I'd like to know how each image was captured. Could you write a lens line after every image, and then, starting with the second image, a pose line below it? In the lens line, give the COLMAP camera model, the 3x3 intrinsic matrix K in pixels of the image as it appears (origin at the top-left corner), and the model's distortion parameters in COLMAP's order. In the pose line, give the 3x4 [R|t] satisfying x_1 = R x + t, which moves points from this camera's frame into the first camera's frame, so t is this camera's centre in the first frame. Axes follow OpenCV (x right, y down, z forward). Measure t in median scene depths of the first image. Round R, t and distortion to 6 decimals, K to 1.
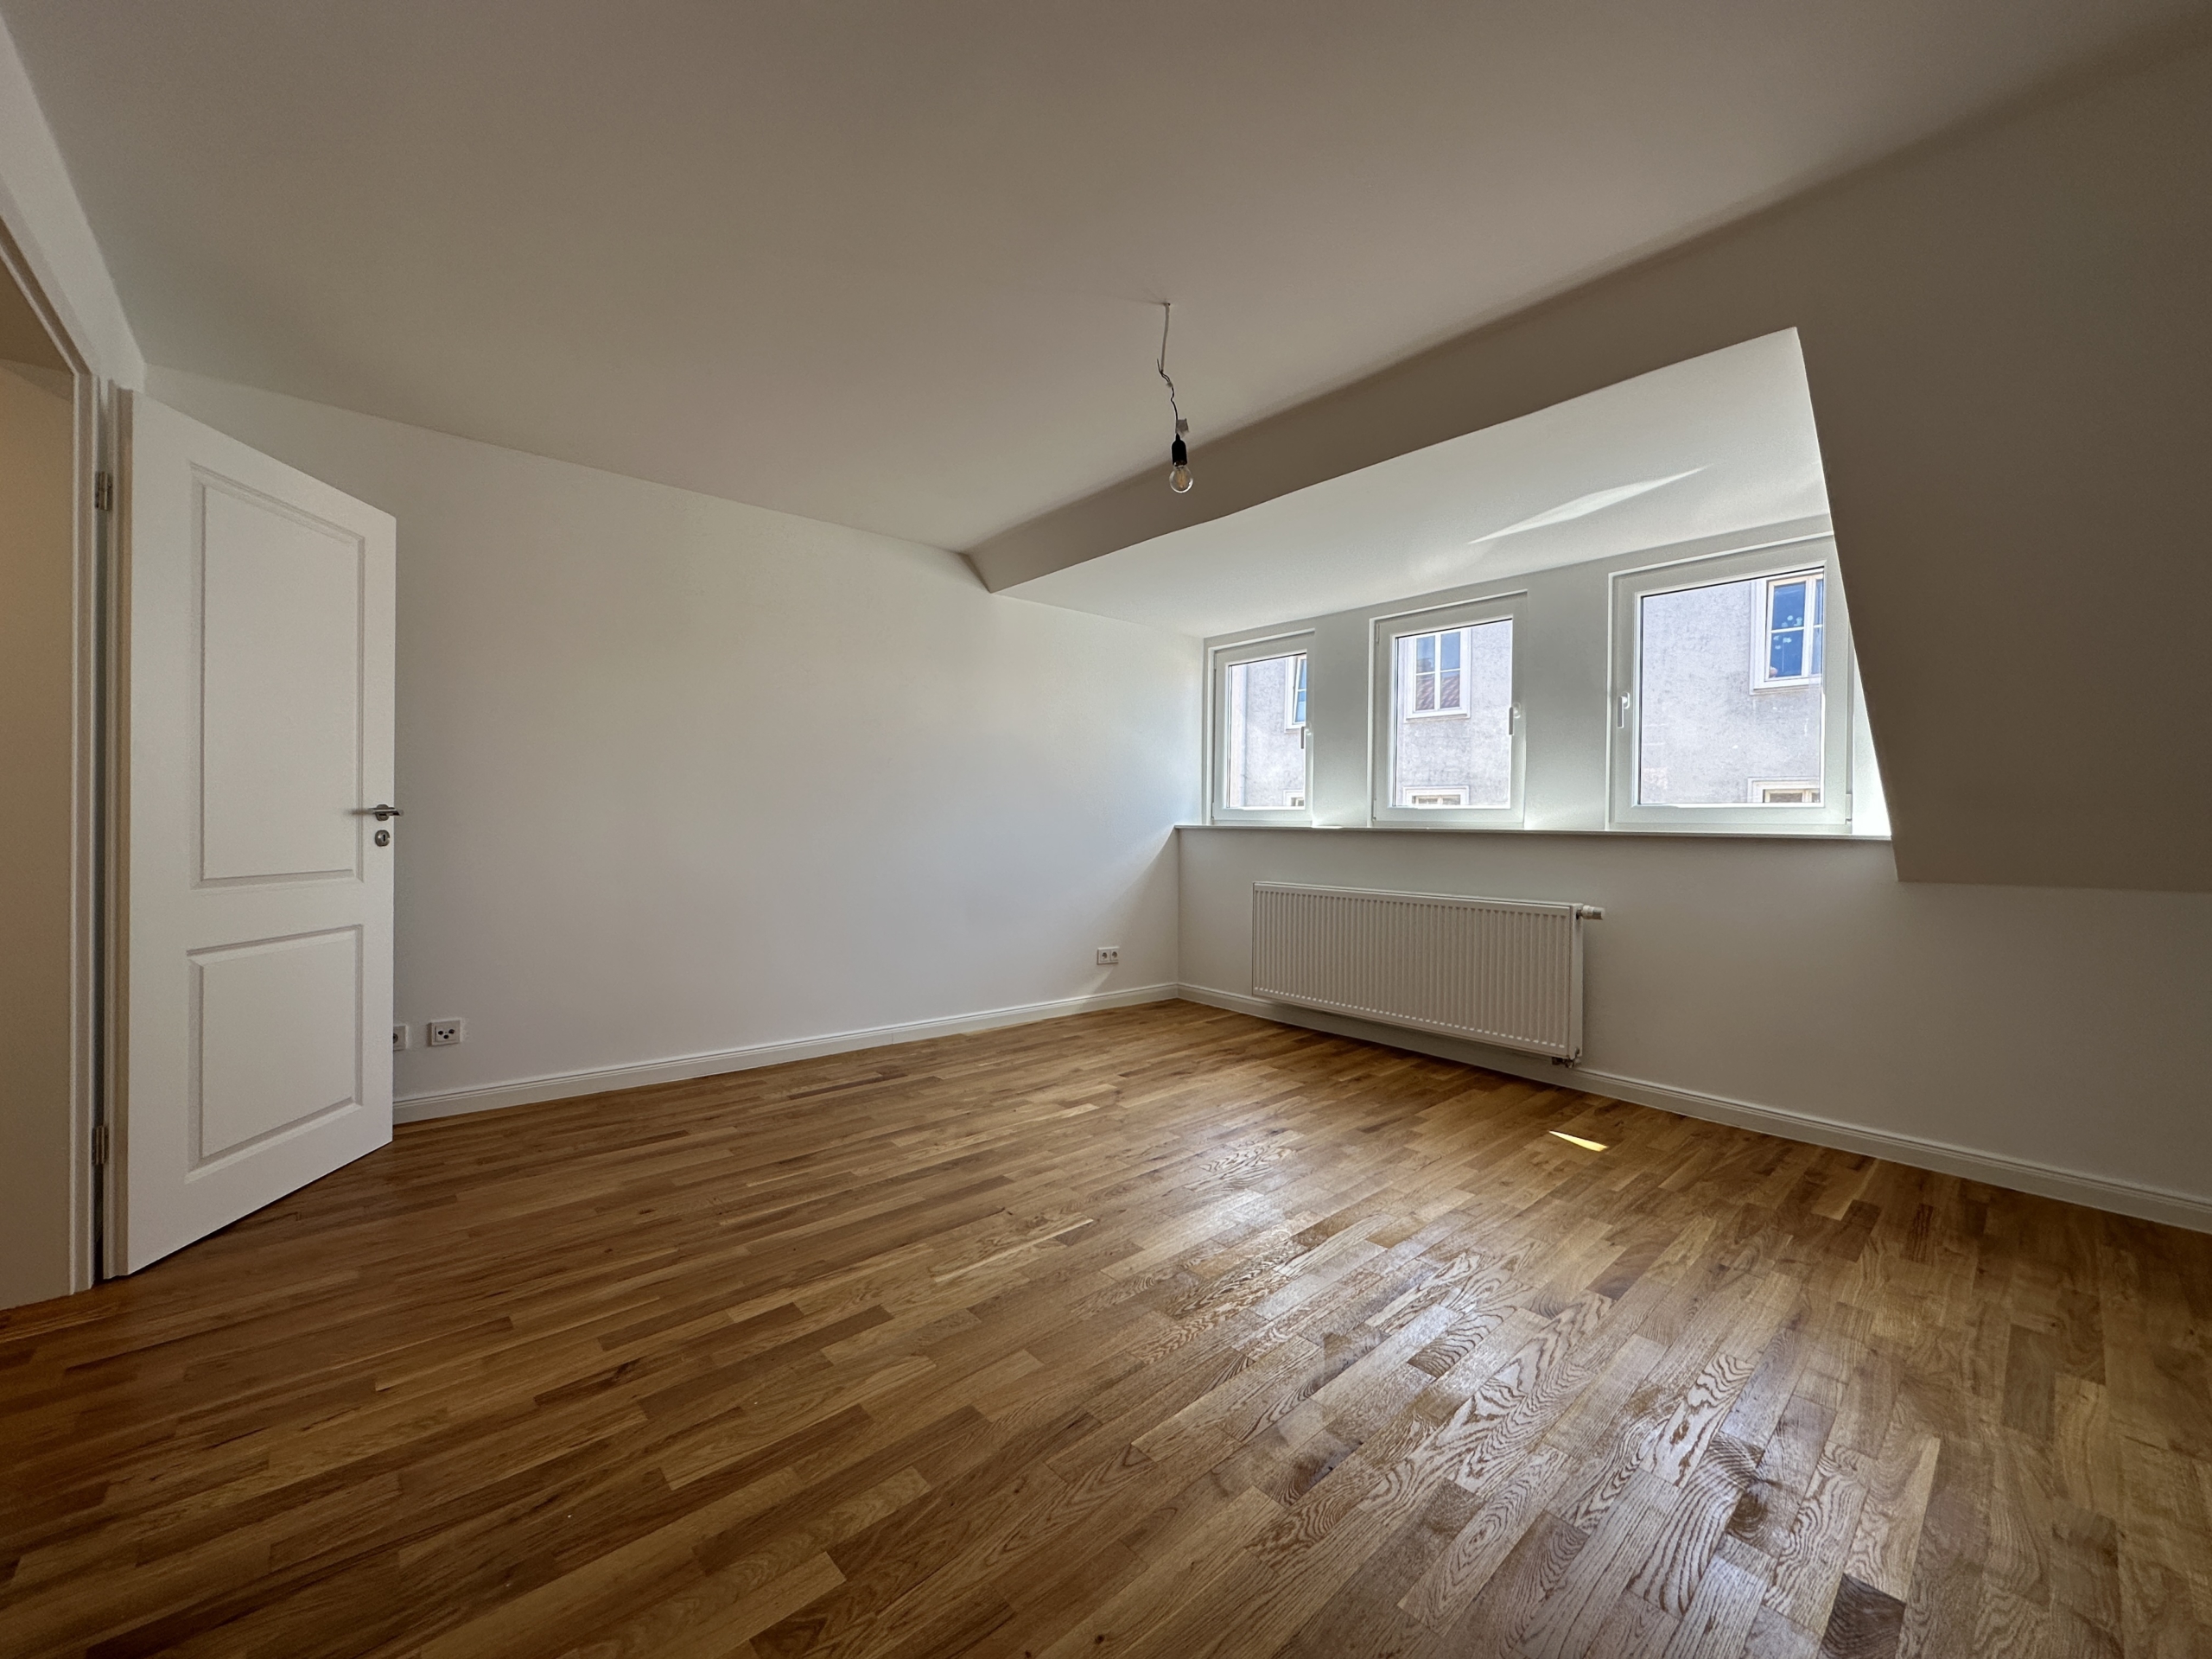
lens RADIAL K [[886.8, 0, 1101.8], [0, 886.8, 826.2], [0, 0, 1]] dist [-0.004484, 0.001192]
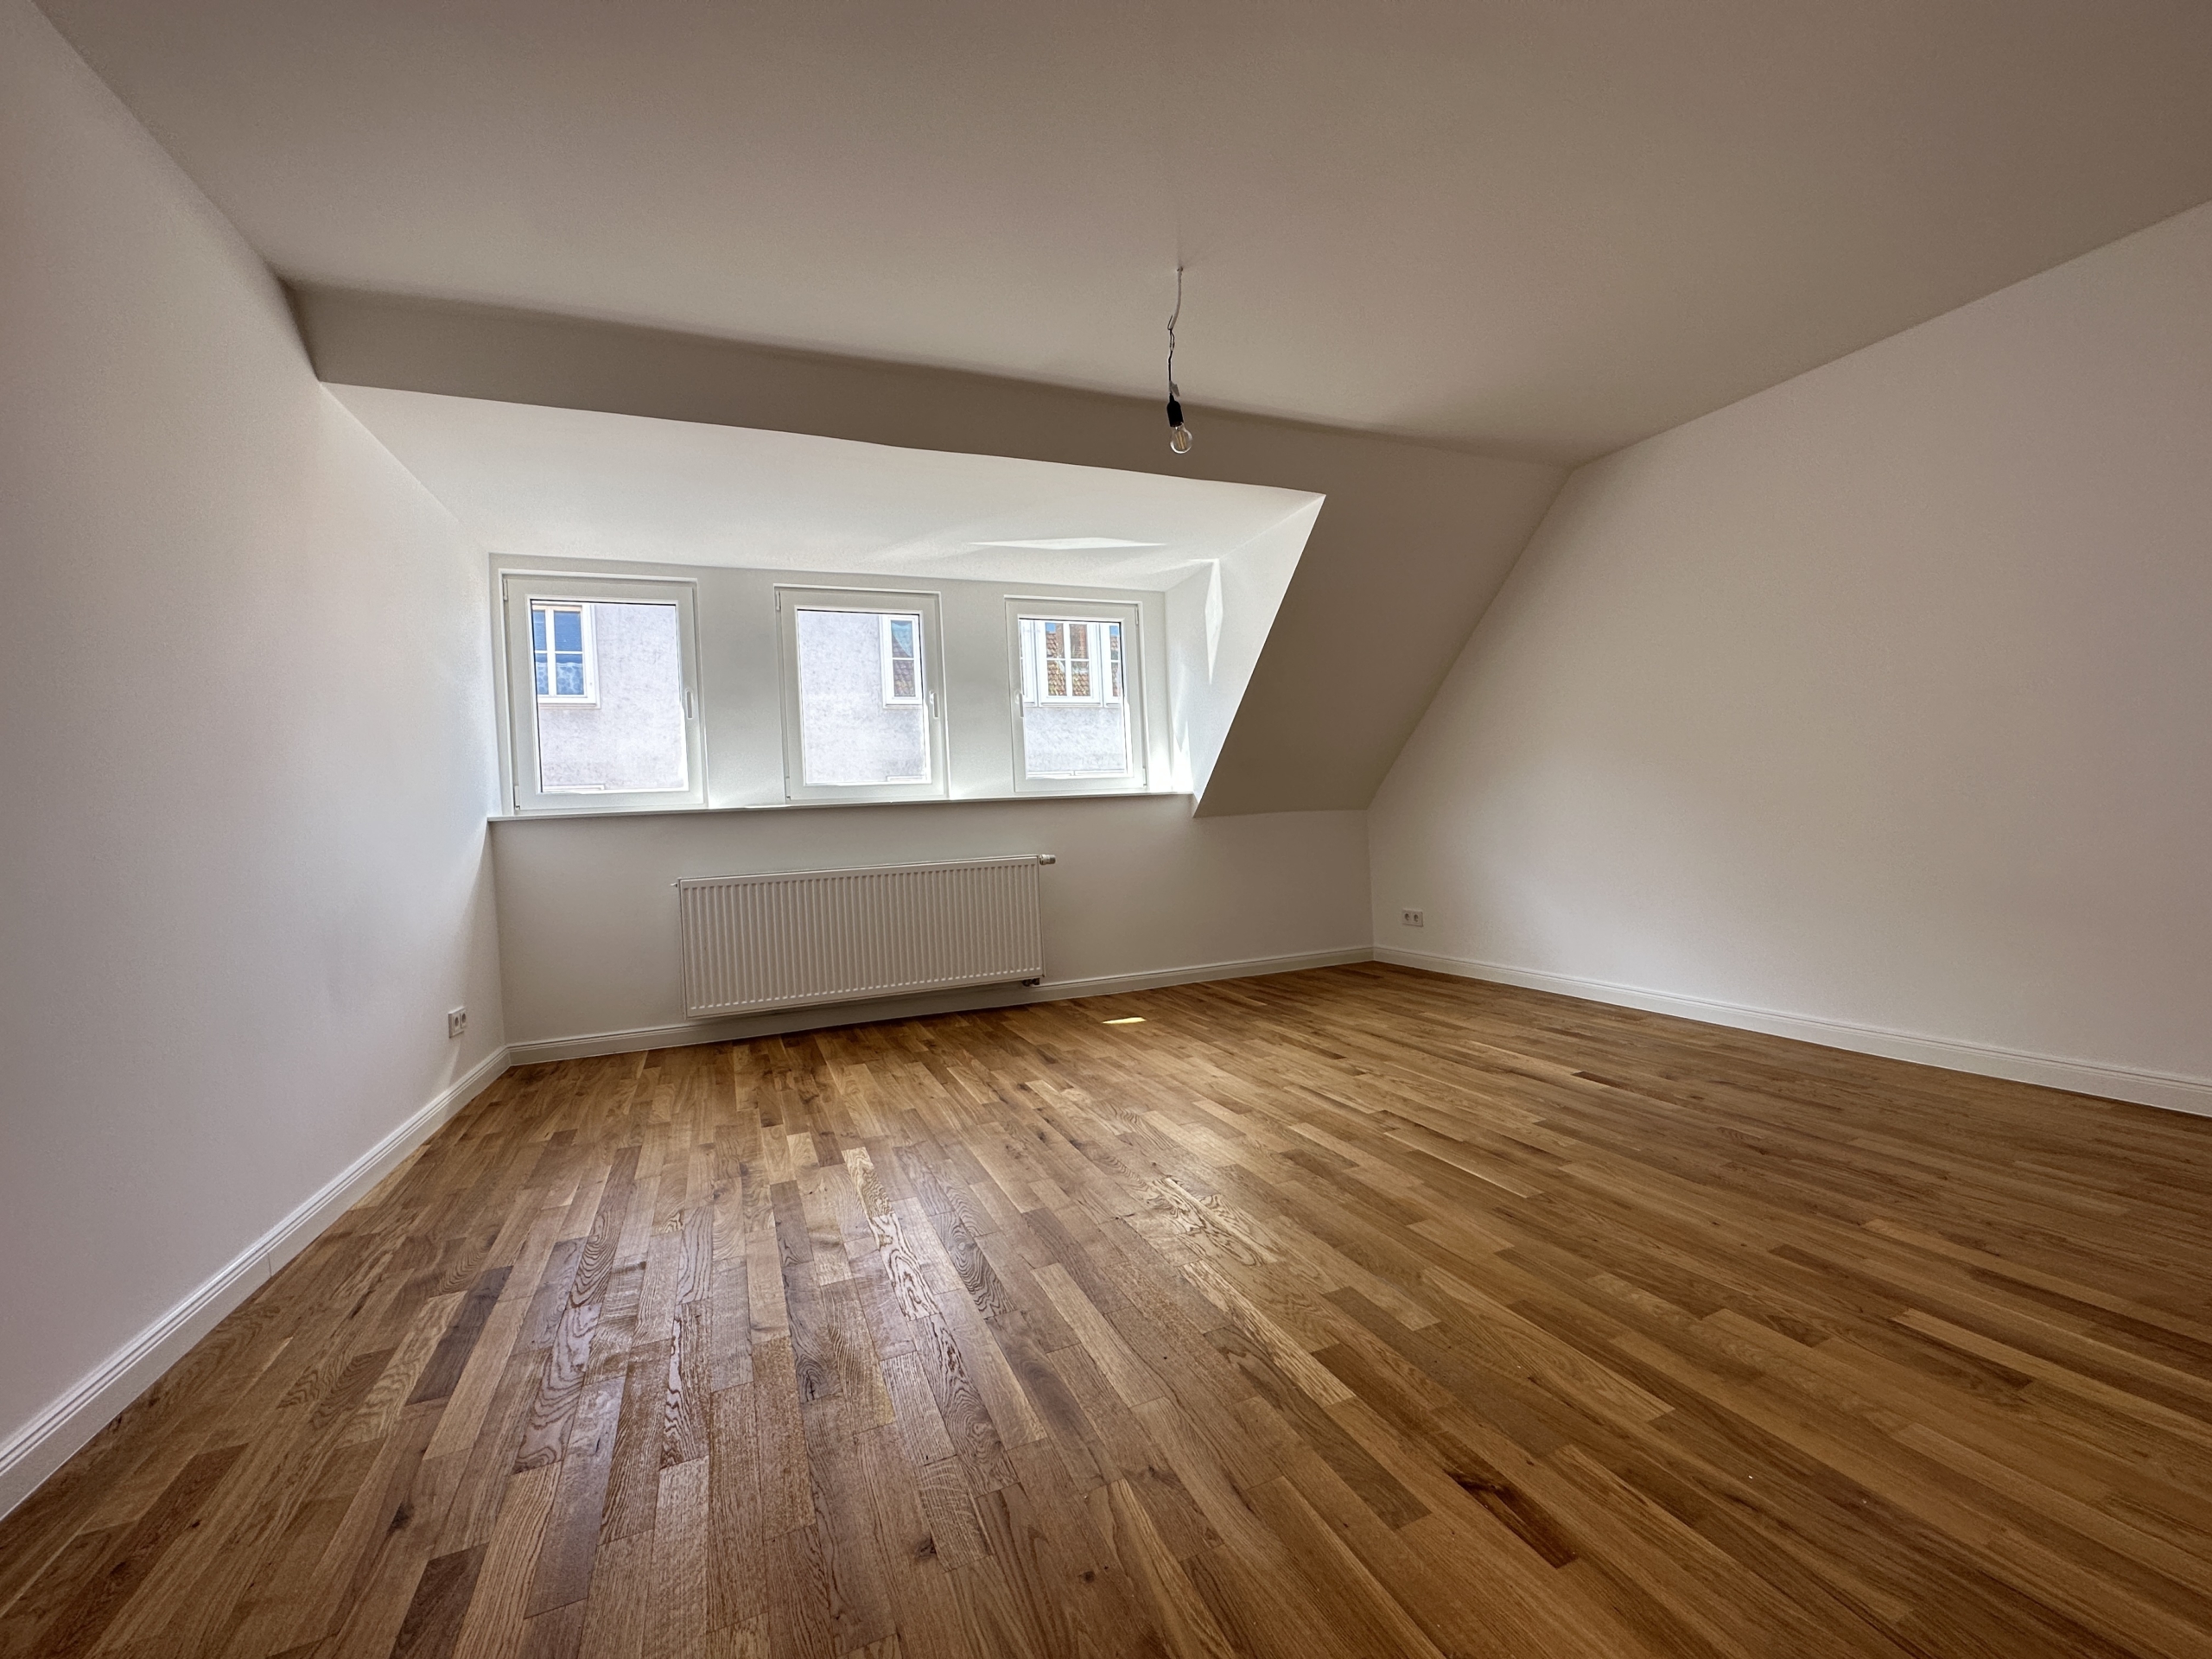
lens RADIAL K [[886.8, 0, 1101.0], [0, 886.8, 832.6], [0, 0, 1]] dist [-0.004484, 0.001192]
pose [[0.316420, -0.044169, 0.947590, -0.644756], [0.055304, 0.998075, 0.028055, 0.027309], [-0.947006, 0.043528, 0.318254, 0.518786]]
